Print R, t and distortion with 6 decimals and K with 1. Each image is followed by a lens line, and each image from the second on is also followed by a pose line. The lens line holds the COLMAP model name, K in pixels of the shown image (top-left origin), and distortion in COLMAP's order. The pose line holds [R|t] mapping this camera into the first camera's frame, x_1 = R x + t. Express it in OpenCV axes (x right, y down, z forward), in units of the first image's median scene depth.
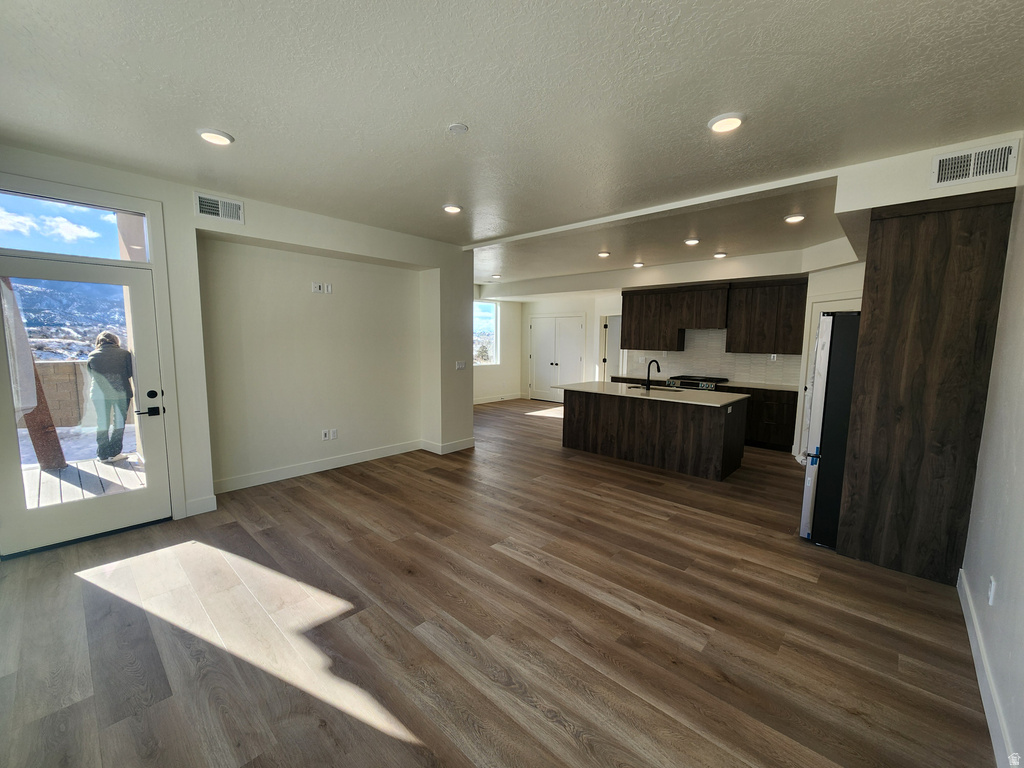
lens RADIAL K [[413.5, 0, 510.8], [0, 413.5, 383.3], [0, 0, 1]] dist [0.004281, -0.000883]
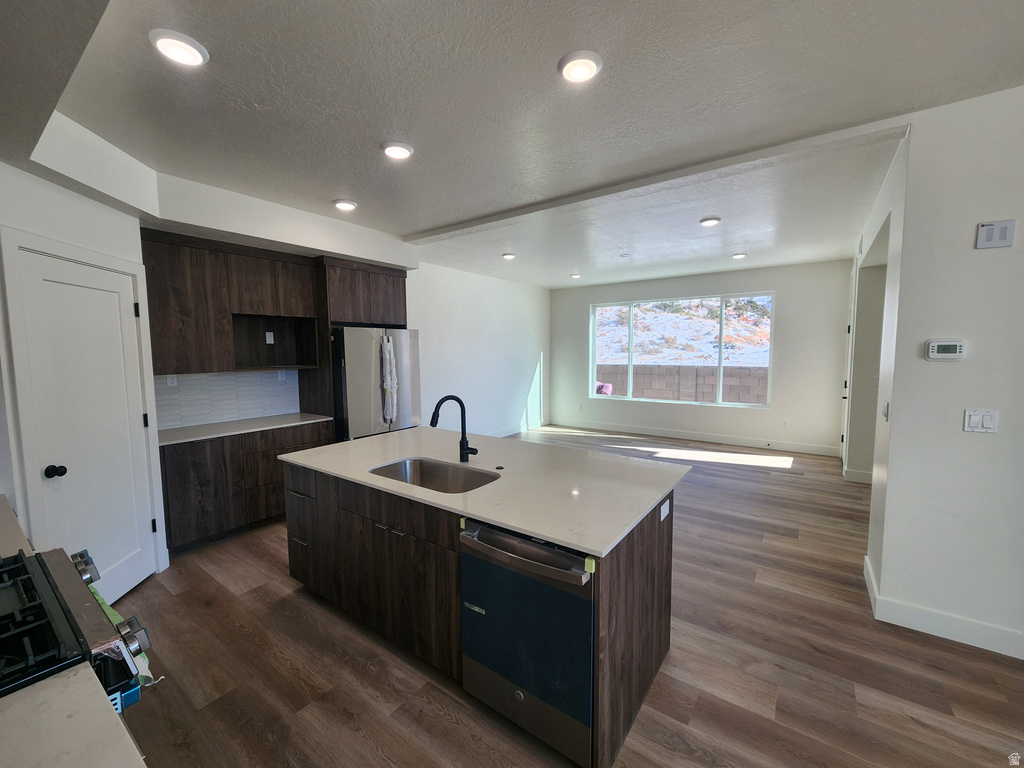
lens RADIAL K [[413.5, 0, 520.8], [0, 413.5, 381.4], [0, 0, 1]] dist [0.004281, -0.000883]
pose [[-0.991640, 0.000800, -0.129030, 0.371089], [-0.022625, 0.983411, 0.179975, -0.169589], [0.127033, 0.181389, -0.975172, 1.612816]]
